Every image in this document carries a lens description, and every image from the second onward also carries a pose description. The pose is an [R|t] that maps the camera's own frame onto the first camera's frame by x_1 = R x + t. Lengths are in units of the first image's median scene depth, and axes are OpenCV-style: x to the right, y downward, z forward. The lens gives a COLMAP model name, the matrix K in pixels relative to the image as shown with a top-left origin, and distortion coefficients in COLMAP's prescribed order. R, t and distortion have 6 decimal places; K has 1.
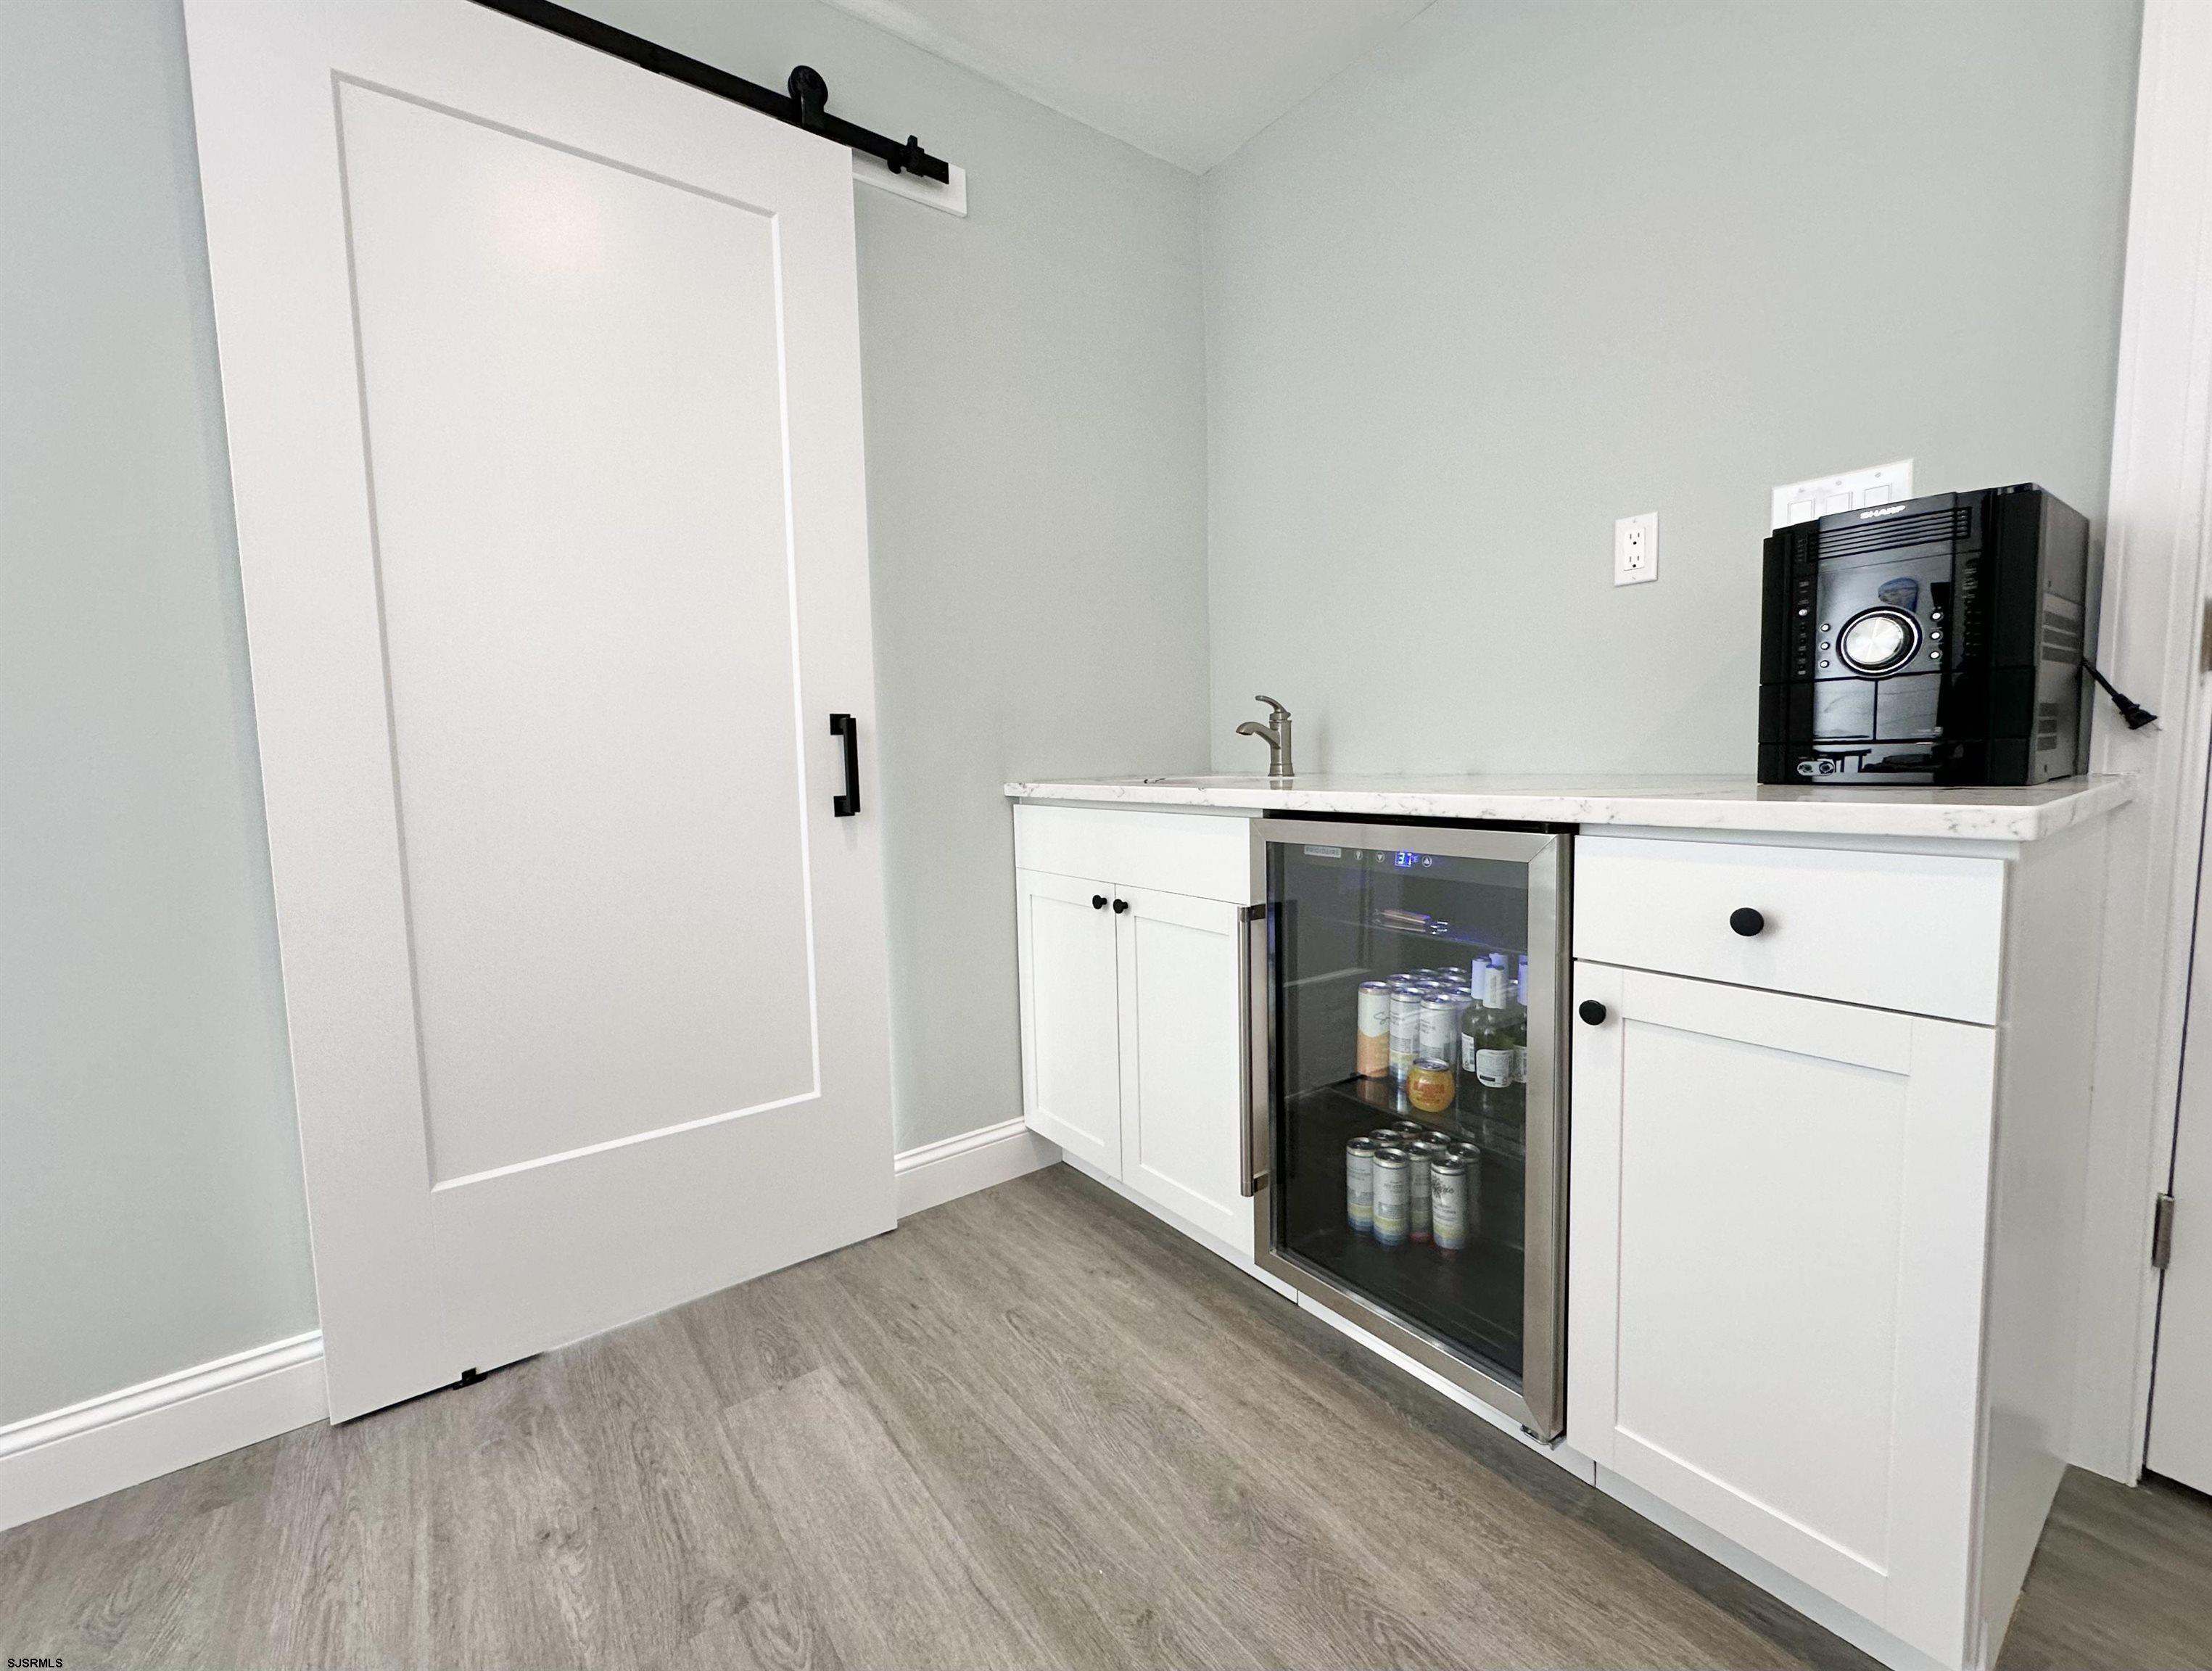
lens RADIAL K [[894.8, 0, 1102.6], [0, 894.8, 821.5], [0, 0, 1]] dist [-0.002764, -0.000002]
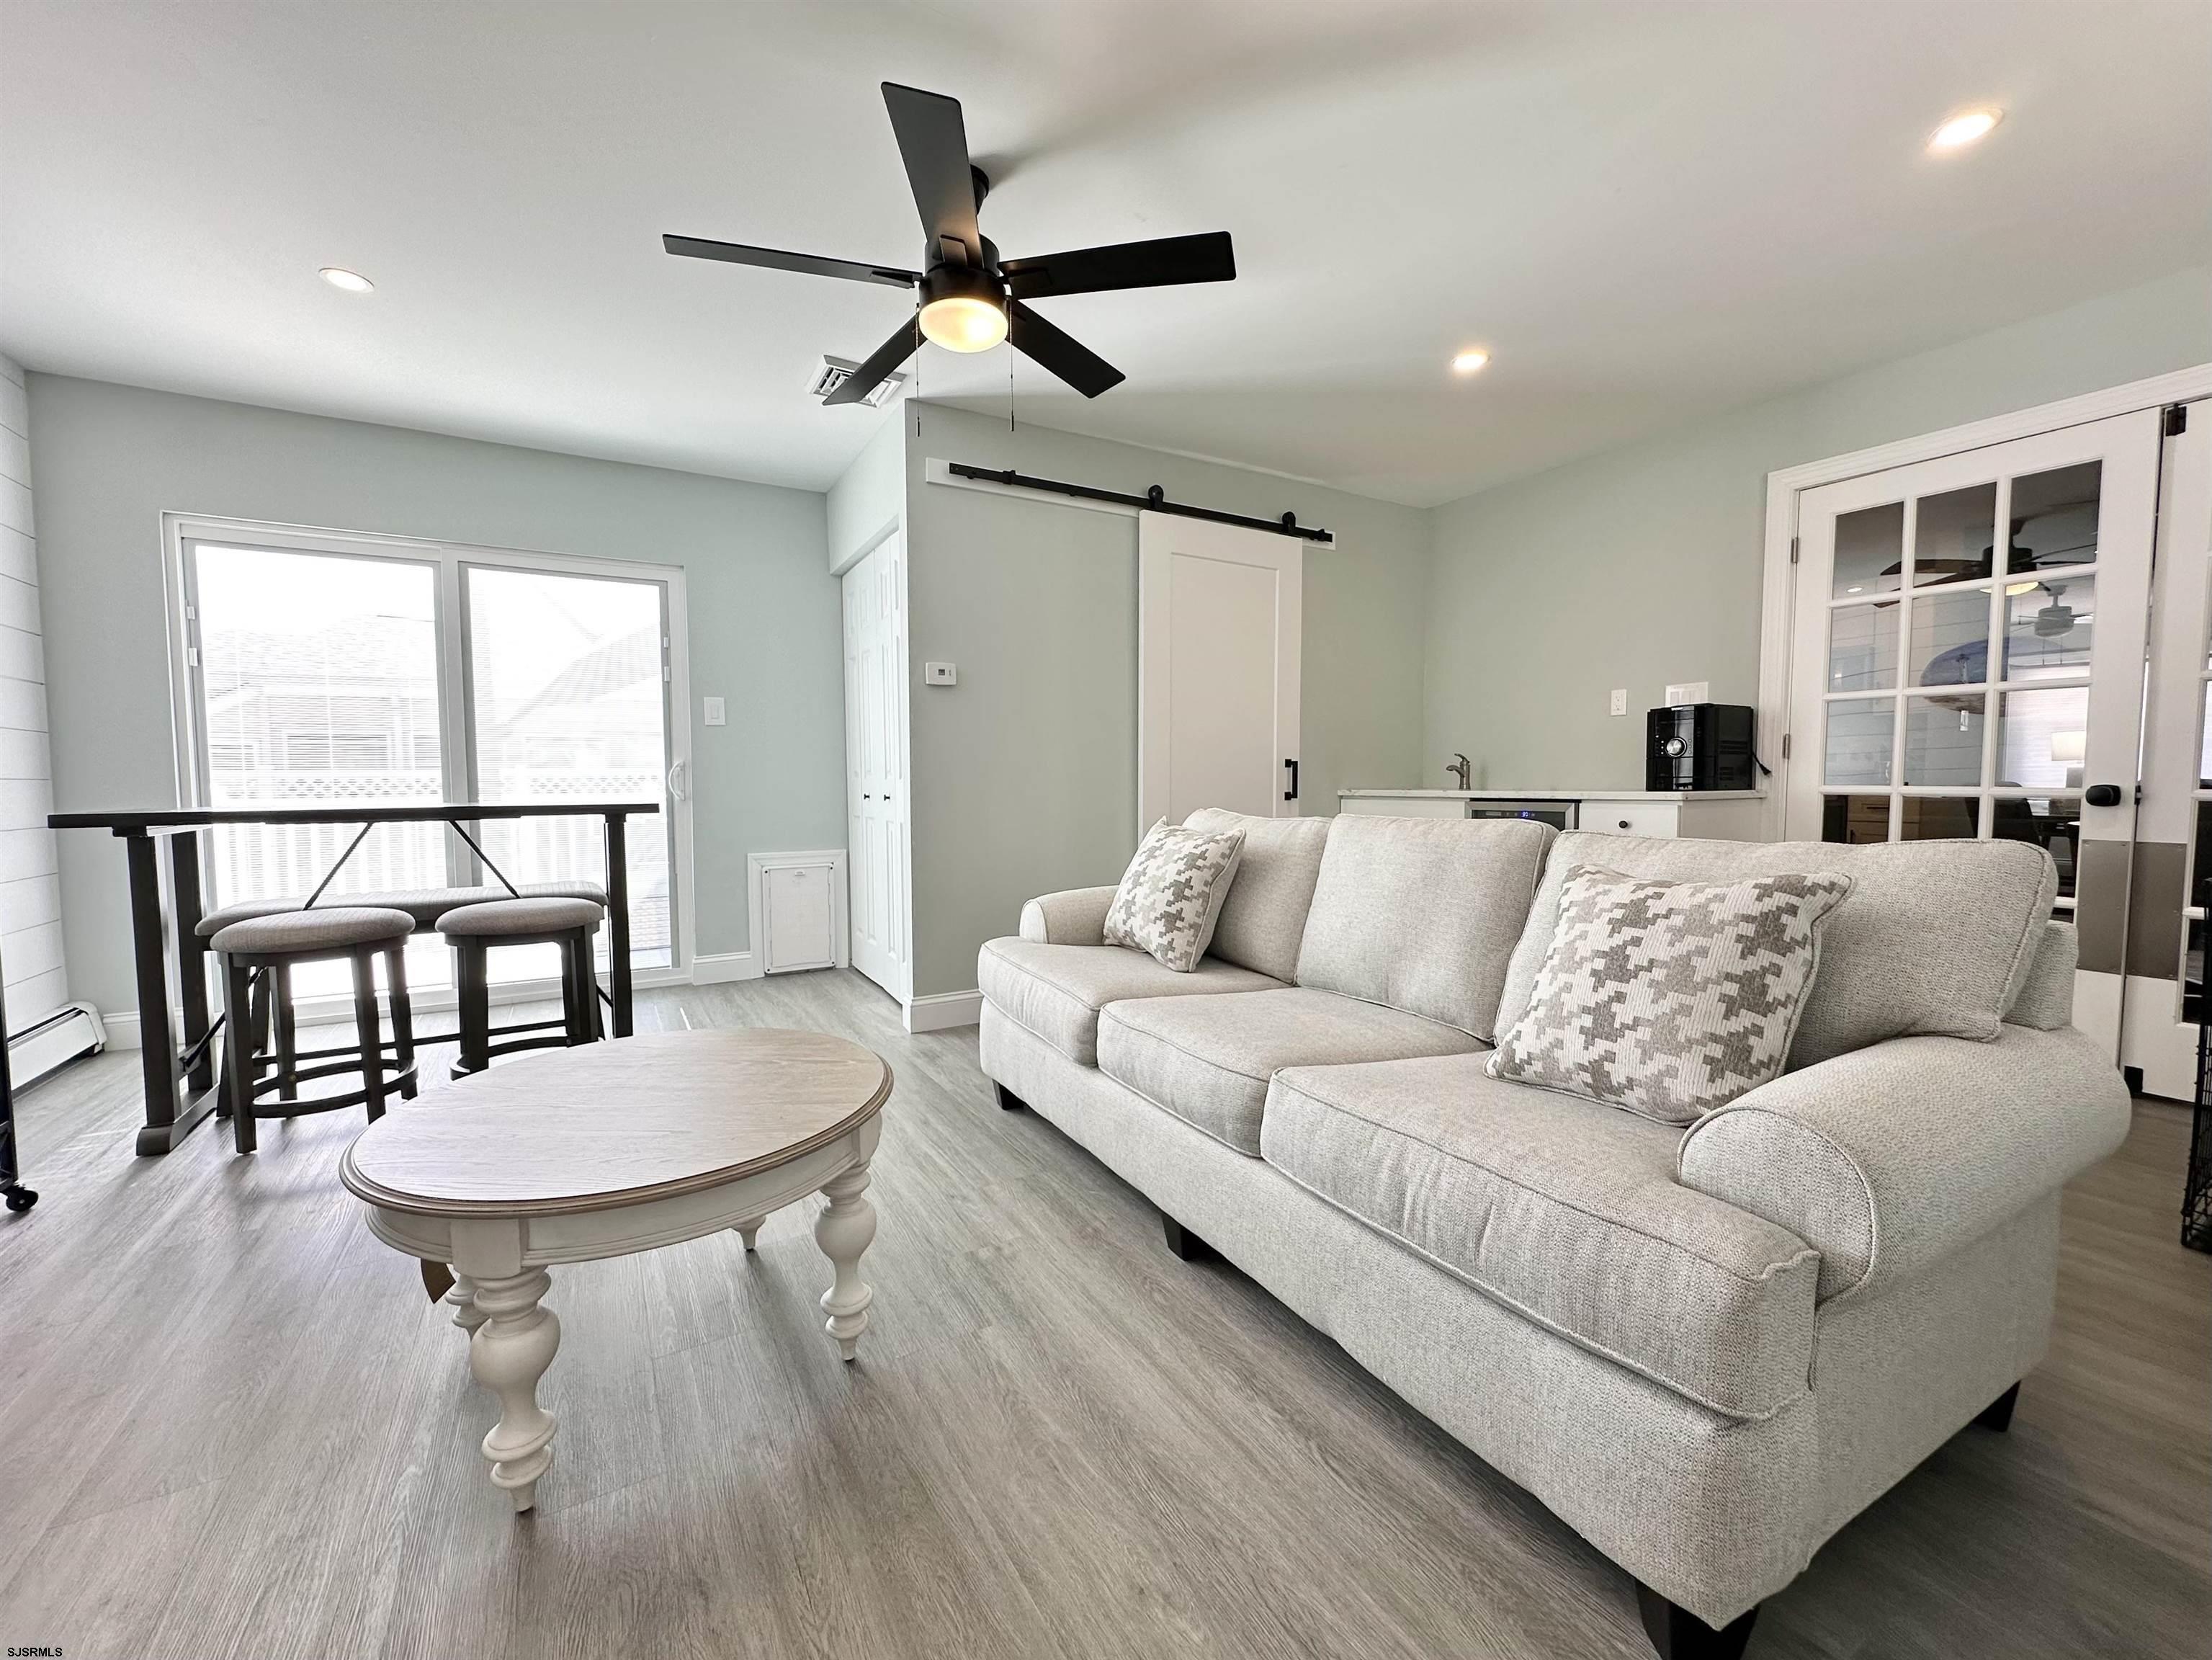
lens RADIAL K [[891.1, 0, 1106.3], [0, 891.1, 824.0], [0, 0, 1]] dist [-0.002920, 0.000548]
pose [[0.993475, 0.026830, -0.110845, -0.535573], [-0.030690, 0.998975, -0.033269, 0.164674], [0.109839, 0.036453, 0.993281, -1.567644]]
